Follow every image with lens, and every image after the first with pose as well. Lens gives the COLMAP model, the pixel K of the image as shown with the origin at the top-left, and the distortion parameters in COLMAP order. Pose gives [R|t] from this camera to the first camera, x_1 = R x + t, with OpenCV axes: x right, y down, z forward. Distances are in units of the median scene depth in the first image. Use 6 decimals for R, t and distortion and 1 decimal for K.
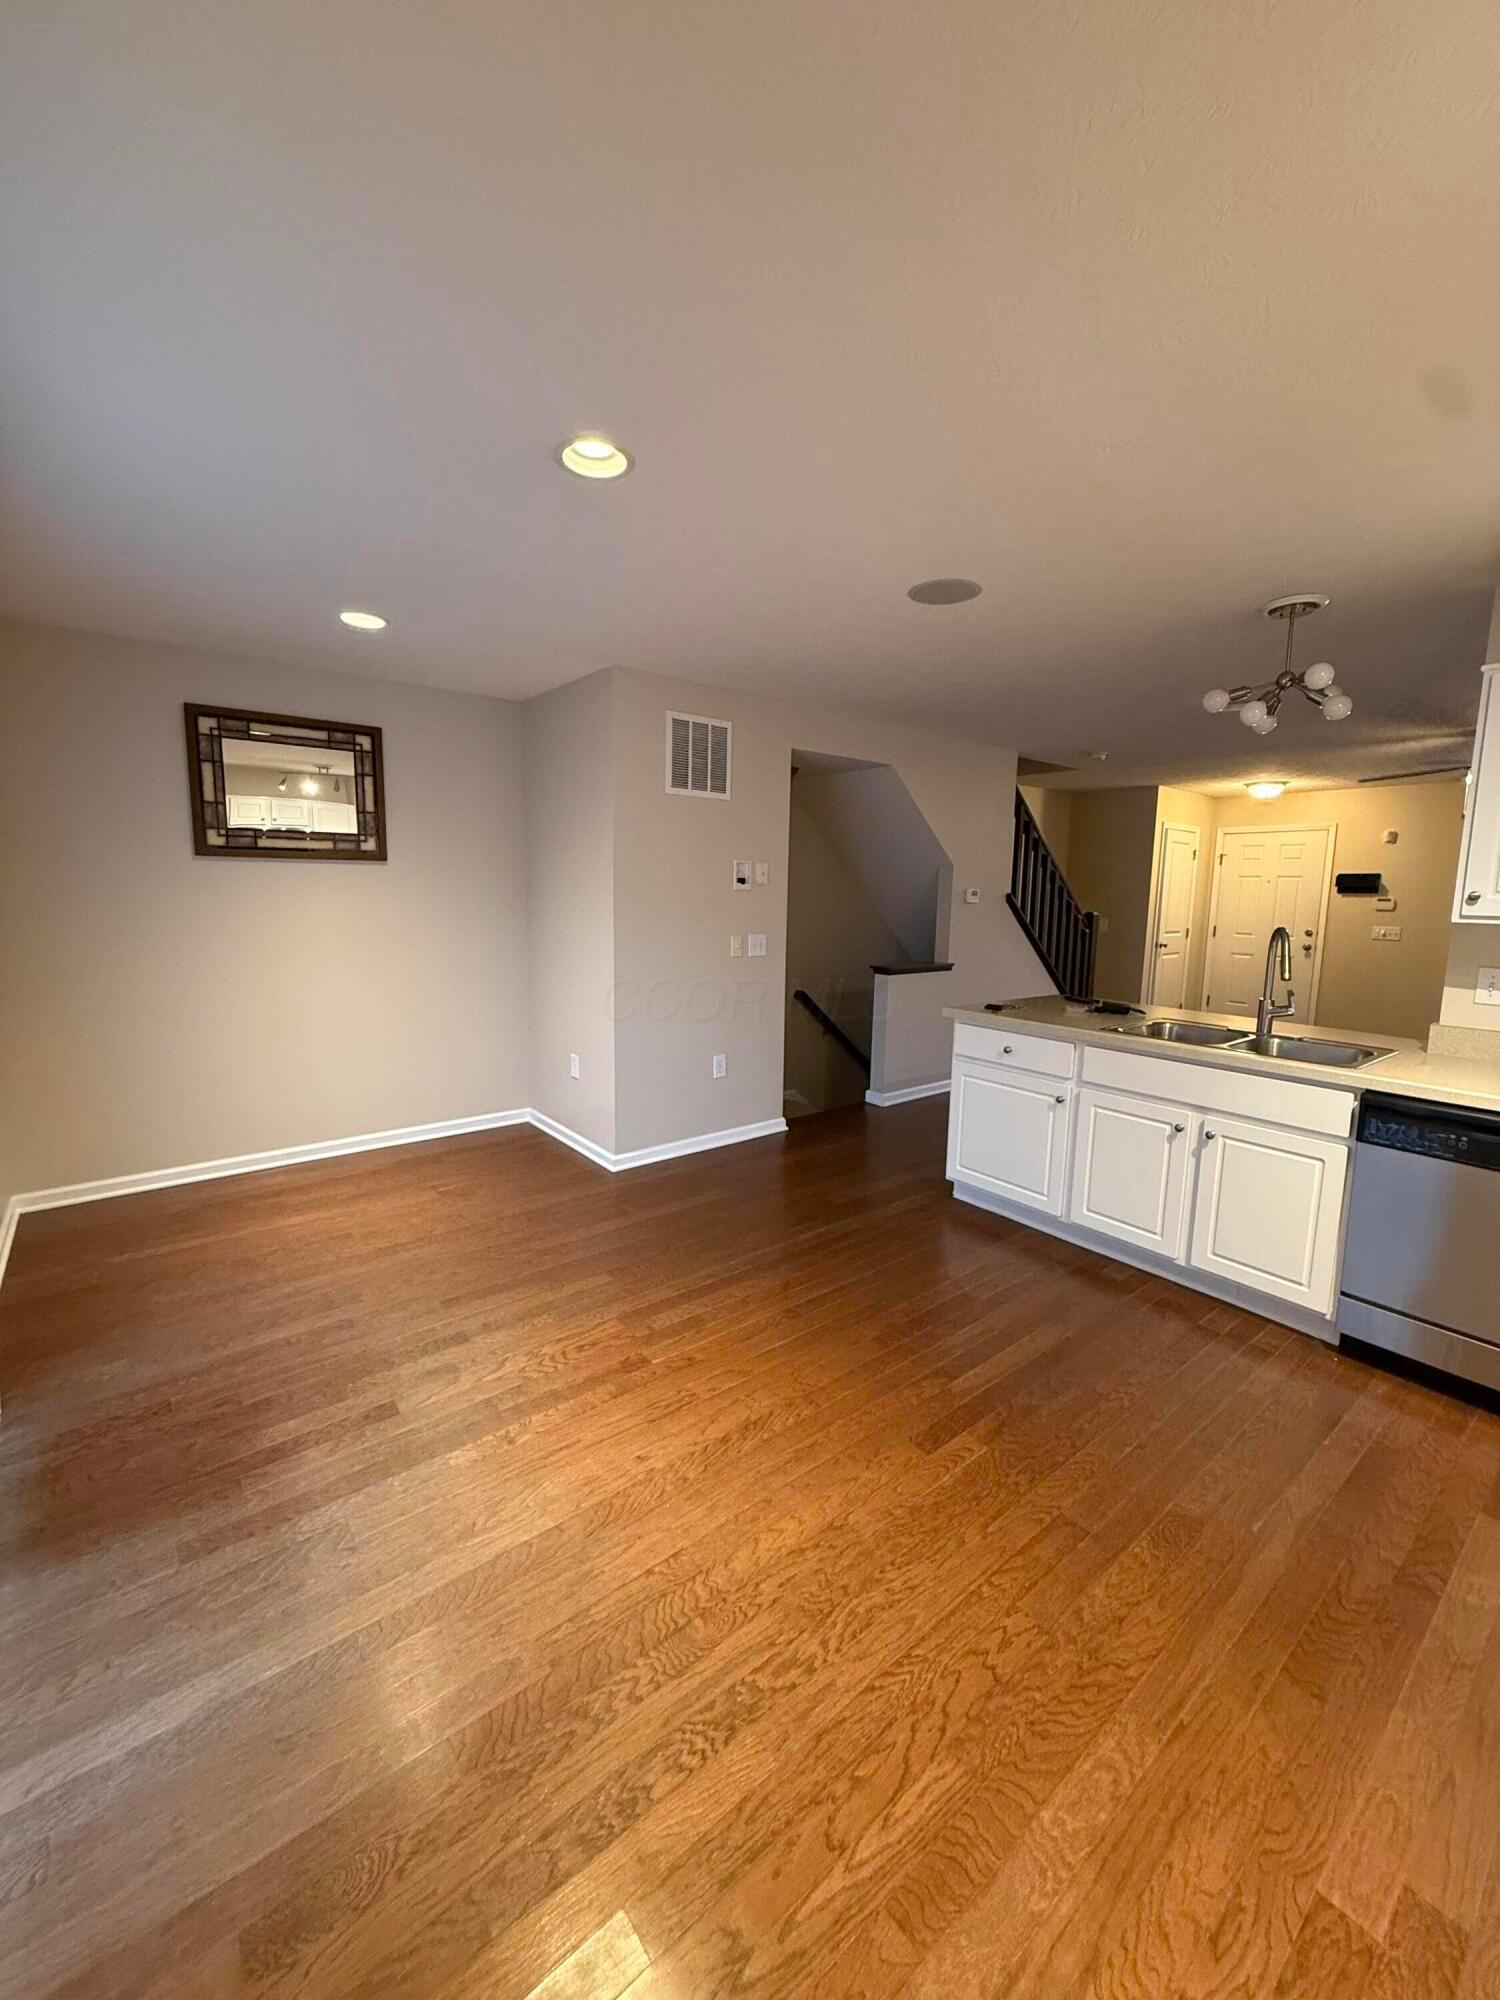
lens RADIAL K [[797.7, 0, 756.0], [0, 797.7, 995.9], [0, 0, 1]] dist [0.000178, 0.000045]
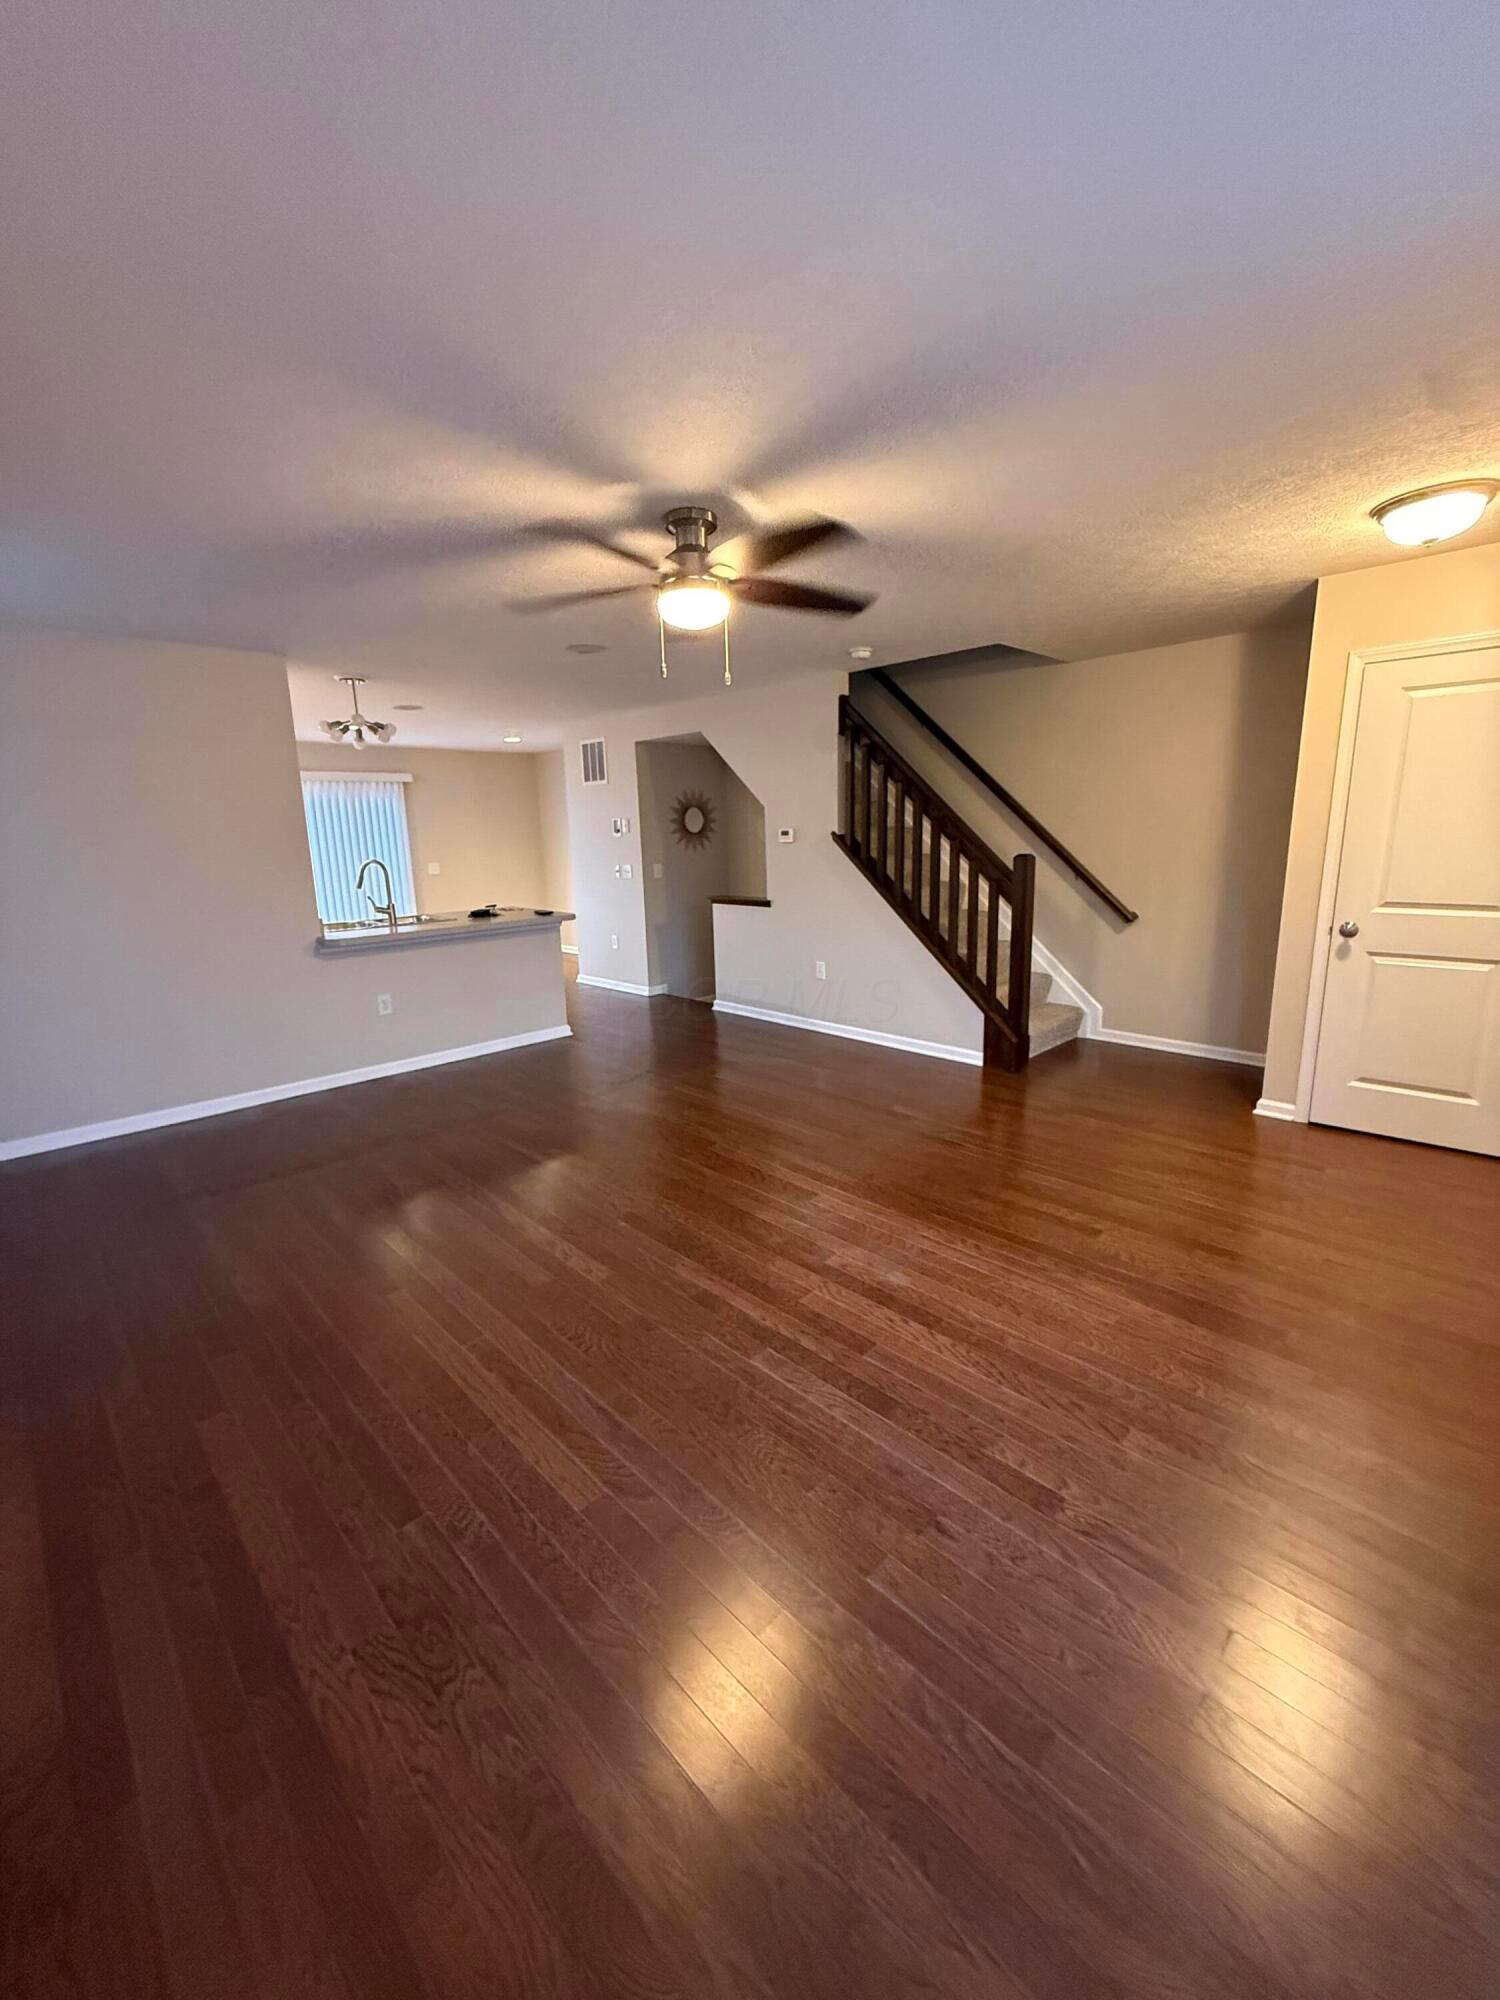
lens RADIAL K [[797.7, 0, 756.0], [0, 797.7, 995.9], [0, 0, 1]] dist [0.000178, 0.000045]
pose [[0.095093, 0.179248, -0.979197, 1.309185], [-0.106407, 0.979850, 0.169034, -0.094148], [0.989765, 0.088120, 0.112250, 0.879060]]
